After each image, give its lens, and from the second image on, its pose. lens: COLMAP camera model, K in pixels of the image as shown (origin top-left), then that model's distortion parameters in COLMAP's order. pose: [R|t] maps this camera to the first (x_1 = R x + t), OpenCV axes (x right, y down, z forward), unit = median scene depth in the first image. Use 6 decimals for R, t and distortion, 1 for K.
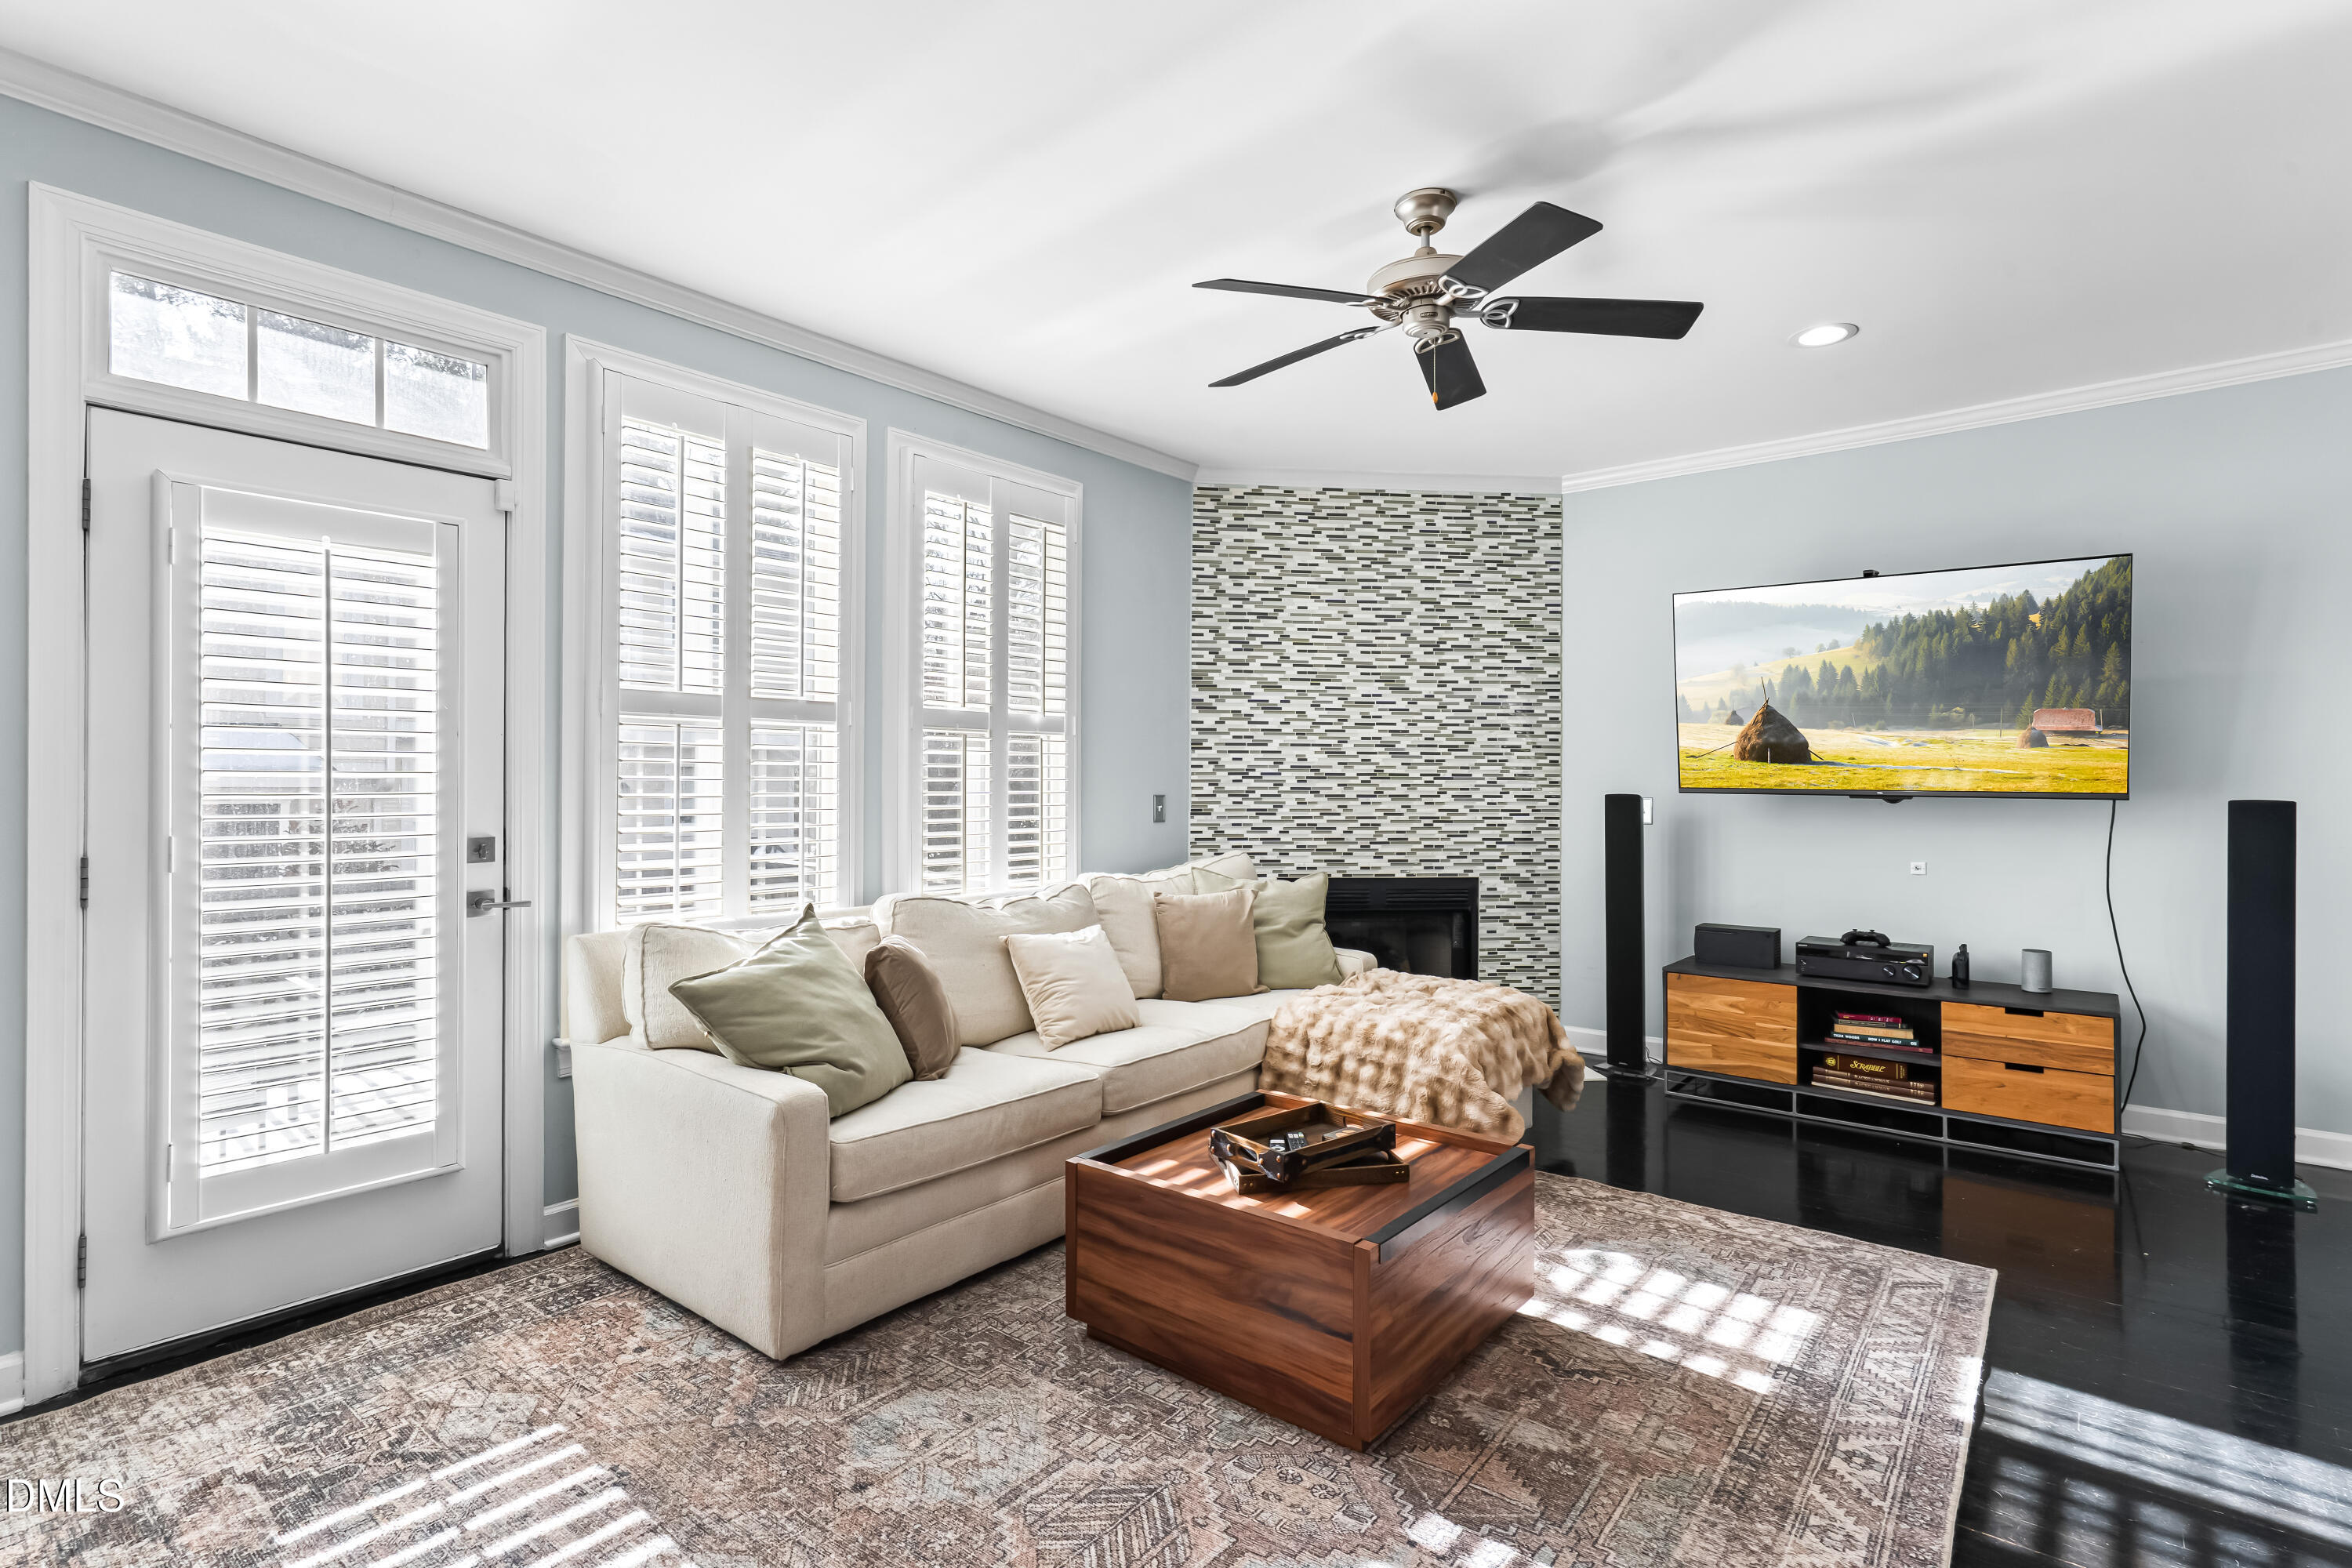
lens RADIAL K [[1096.8, 0, 1115.5], [0, 1096.8, 770.6], [0, 0, 1]] dist [-0.006690, 0.001170]
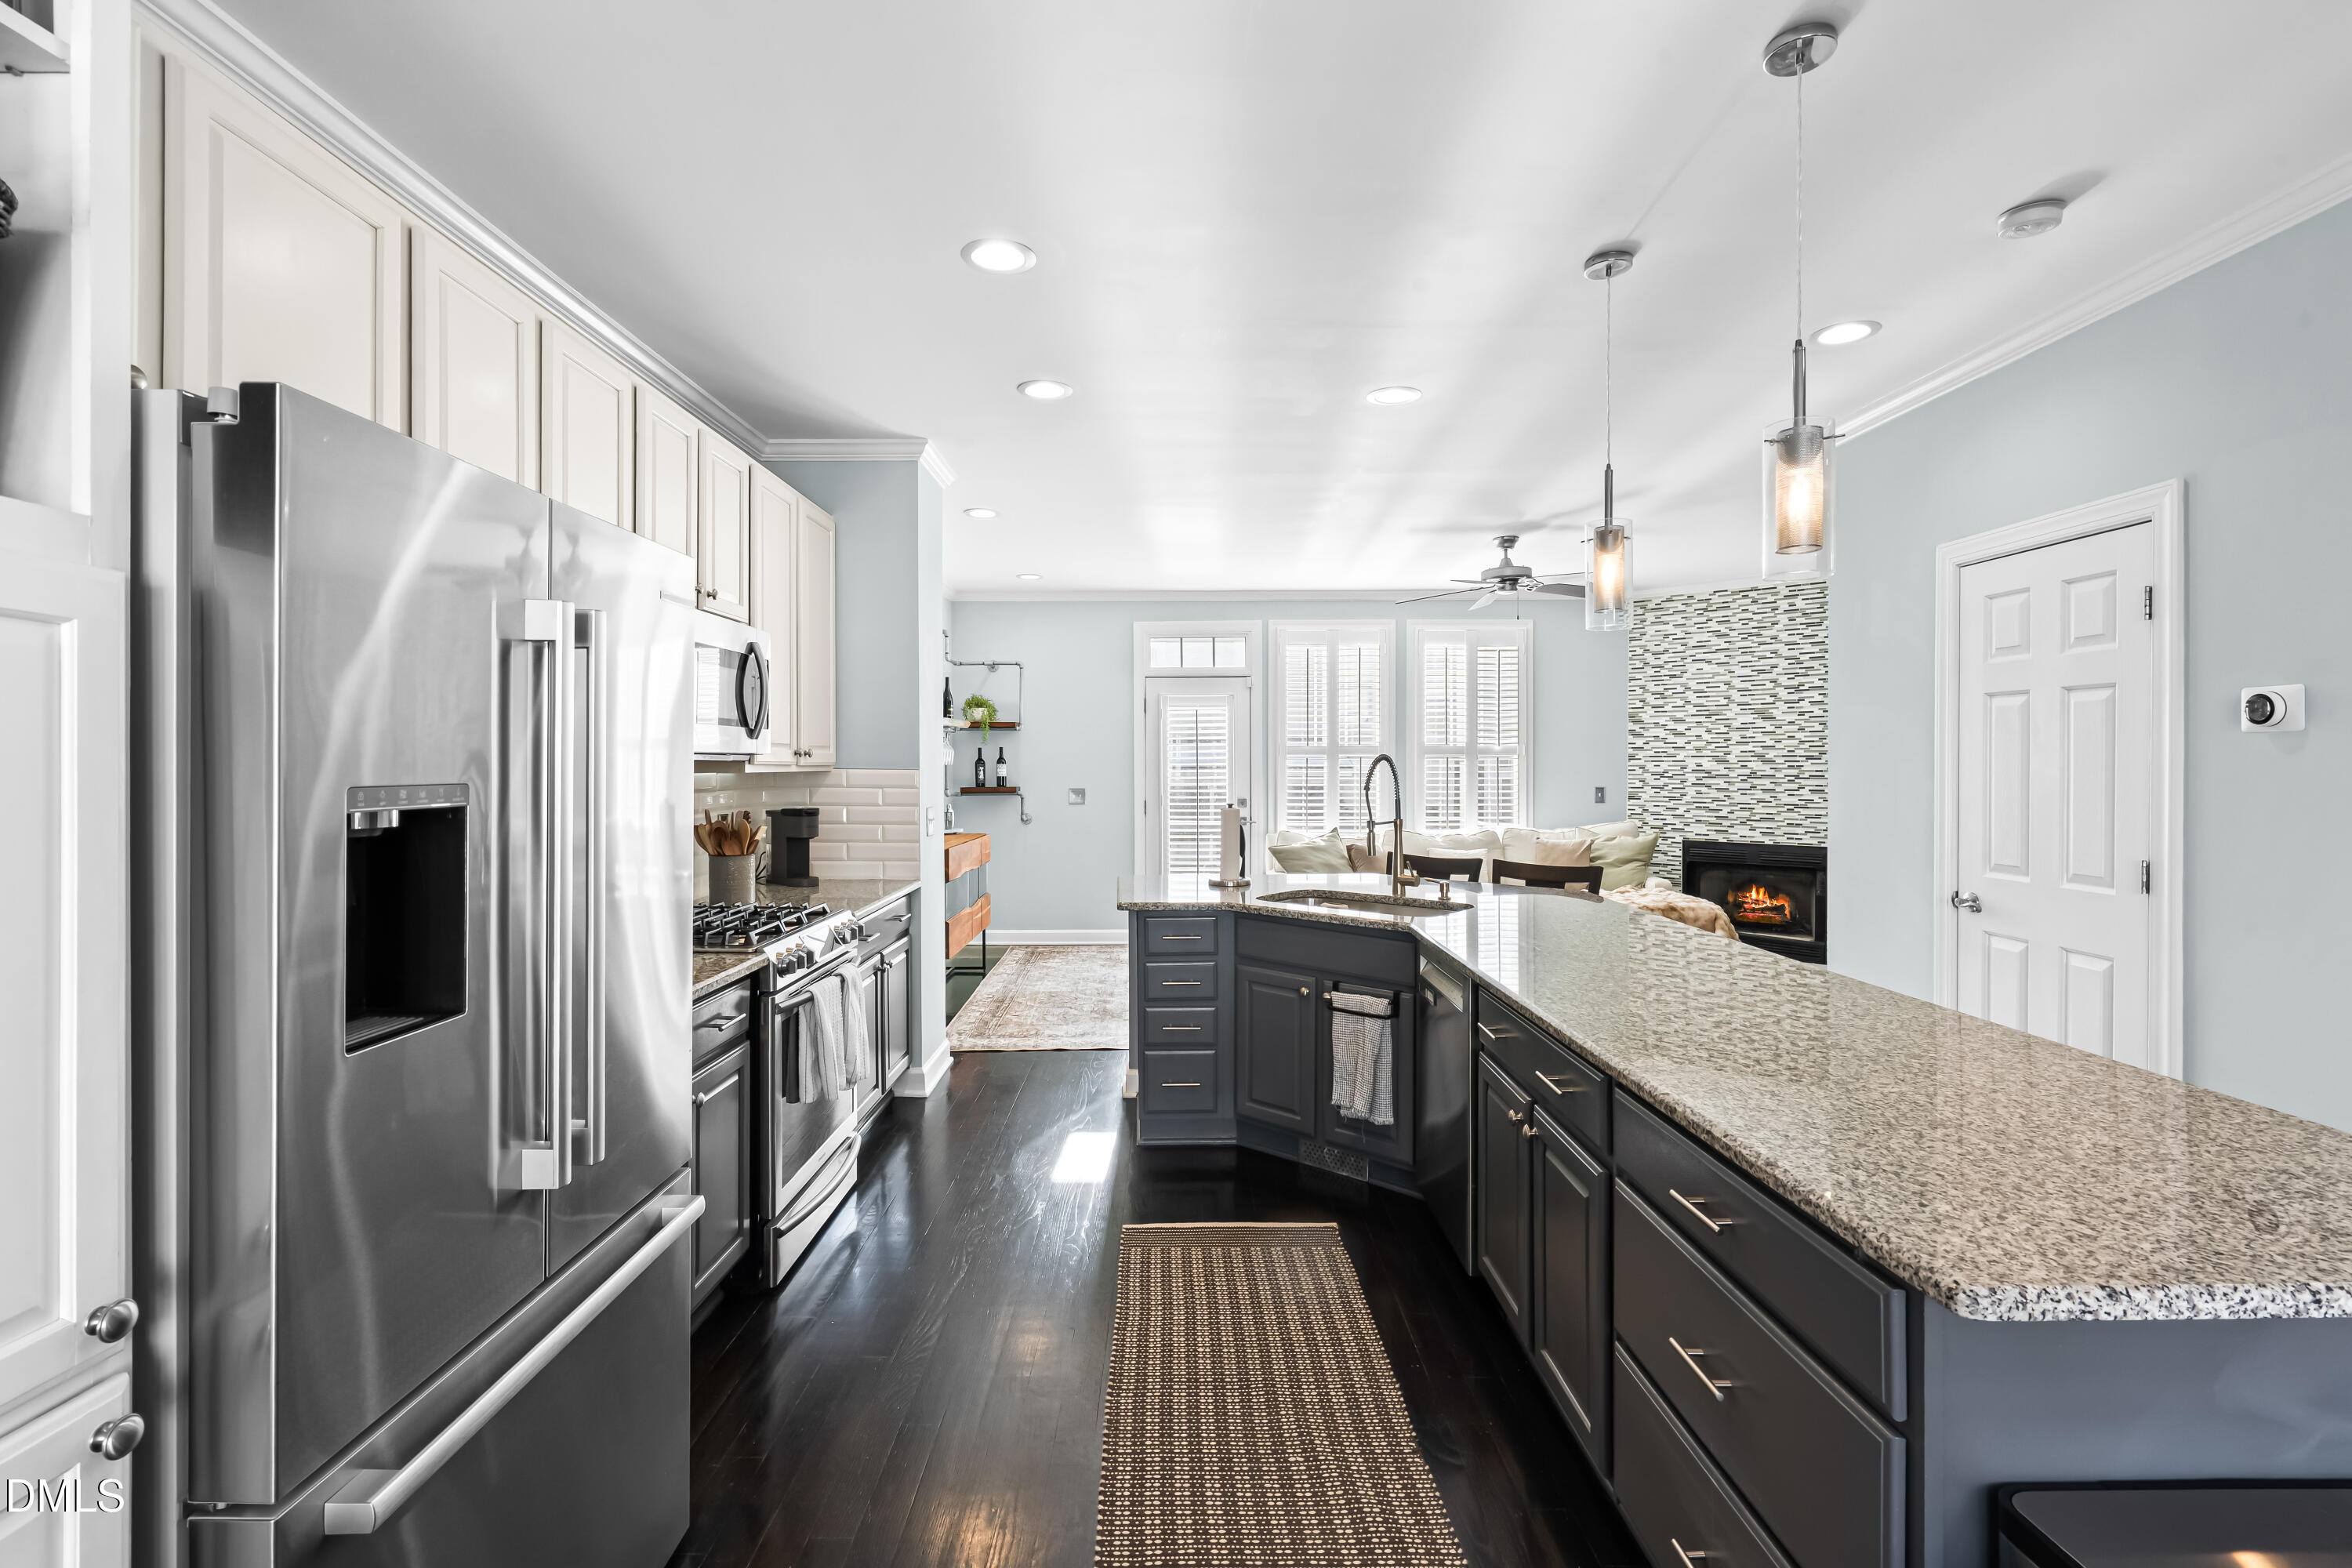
lens RADIAL K [[1096.8, 0, 1171.5], [0, 1096.8, 777.3], [0, 0, 1]] dist [-0.006690, 0.001170]
pose [[0.631007, 0.005268, -0.775759, 0.910959], [0.009774, 0.999844, 0.014740, -0.024129], [0.775715, -0.016884, 0.630857, -0.581808]]
